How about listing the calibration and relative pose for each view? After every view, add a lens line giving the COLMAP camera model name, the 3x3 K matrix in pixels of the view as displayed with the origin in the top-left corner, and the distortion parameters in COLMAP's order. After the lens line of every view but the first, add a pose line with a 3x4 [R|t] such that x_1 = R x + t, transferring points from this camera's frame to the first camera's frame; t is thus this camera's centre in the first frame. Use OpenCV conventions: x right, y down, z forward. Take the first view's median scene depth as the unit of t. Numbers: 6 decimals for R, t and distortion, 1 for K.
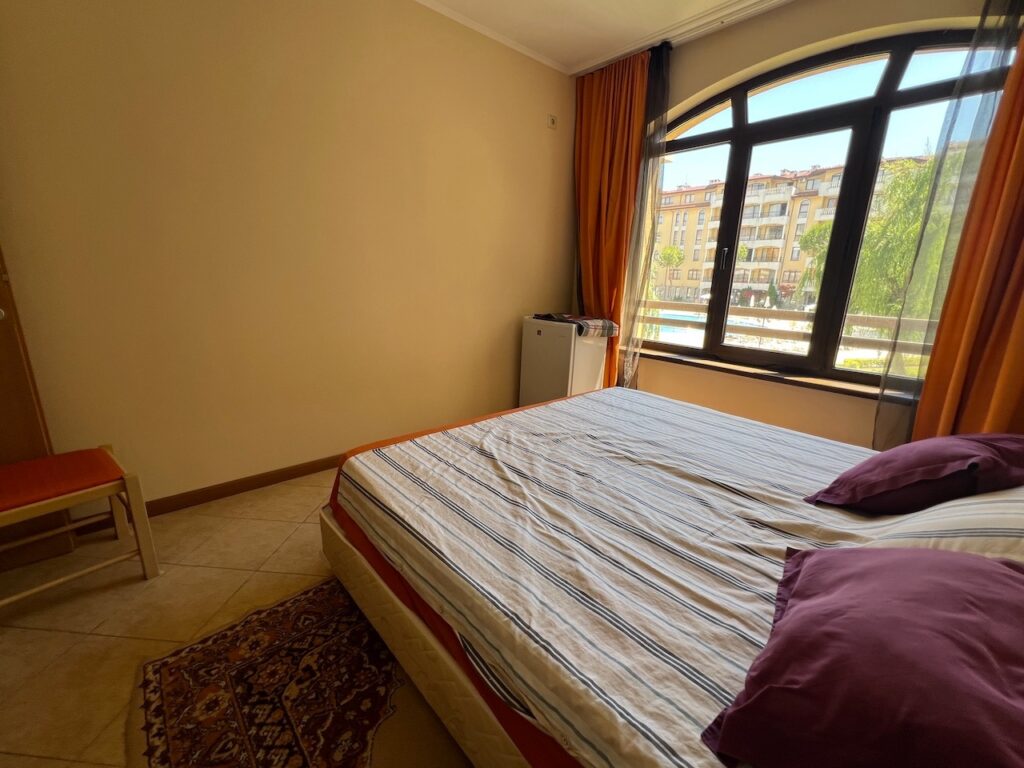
lens RADIAL K [[422.3, 0, 509.7], [0, 422.3, 384.2], [0, 0, 1]] dist [-0.002533, 0.000187]
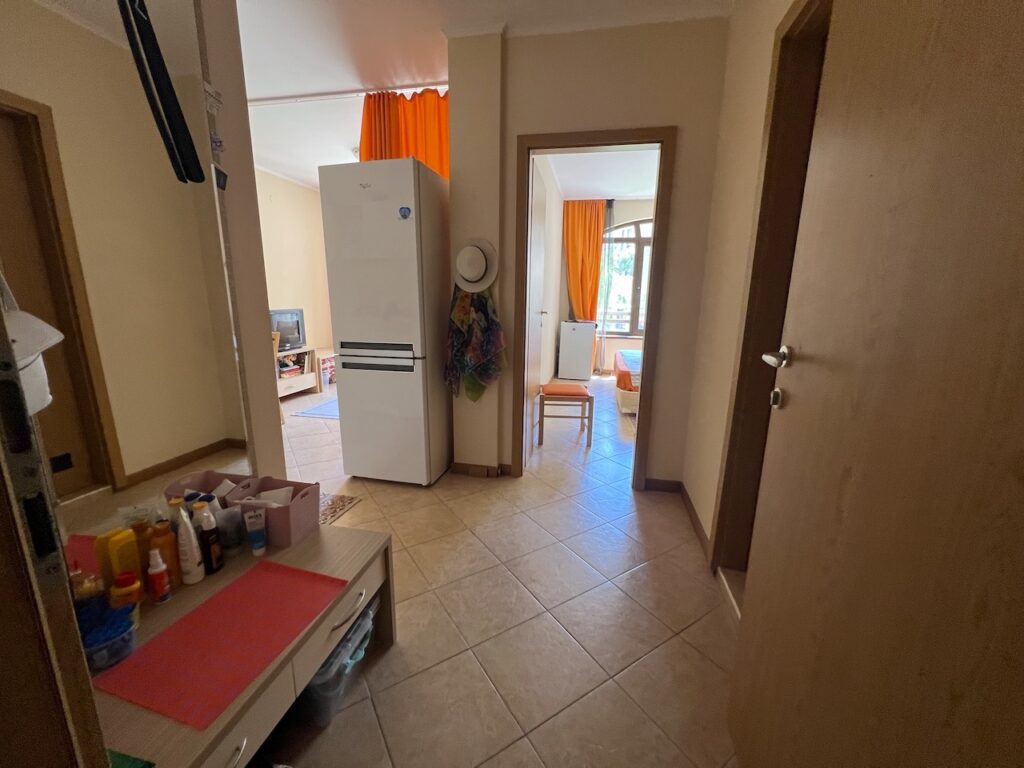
lens RADIAL K [[405.9, 0, 512.0], [0, 405.9, 384.0], [0, 0, 1]] dist [-0.000380, -0.000006]
pose [[0.799512, -0.138079, 0.584563, -2.558240], [0.158271, 0.987254, 0.016730, 0.096874], [-0.579423, 0.079143, 0.811175, -0.654286]]
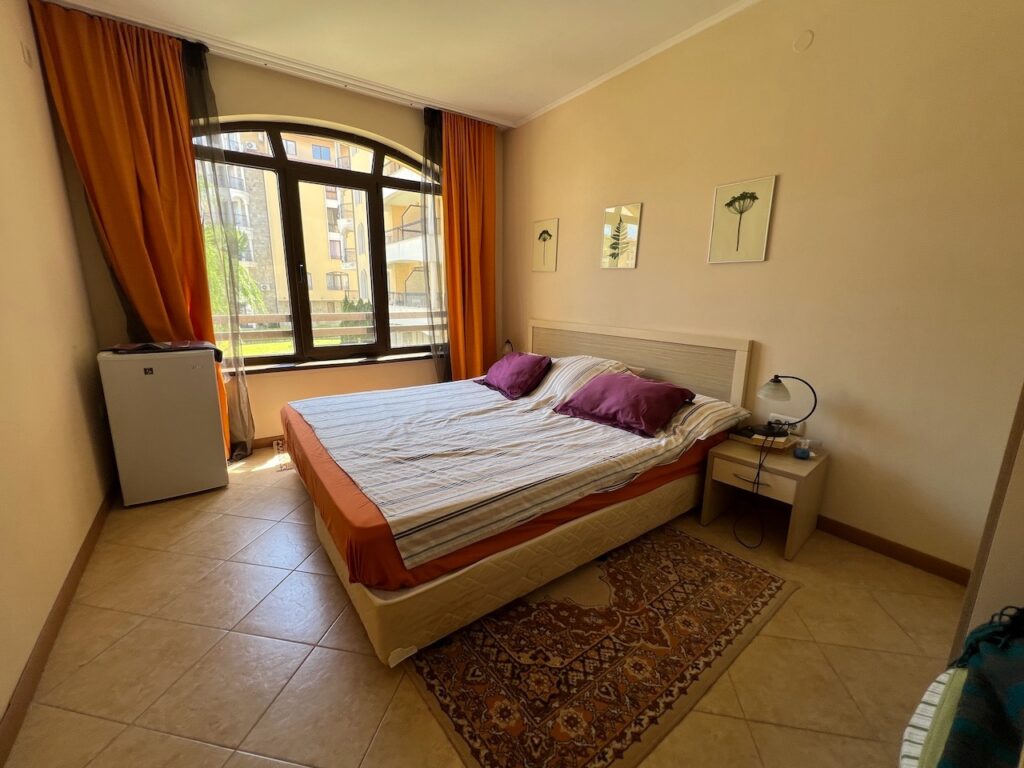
lens RADIAL K [[422.3, 0, 509.7], [0, 422.3, 384.2], [0, 0, 1]] dist [-0.002533, 0.000187]
pose [[0.104954, -0.237041, 0.965814, -1.126499], [0.243483, 0.947744, 0.206147, -0.198707], [-0.964210, 0.213524, 0.157185, 0.599281]]
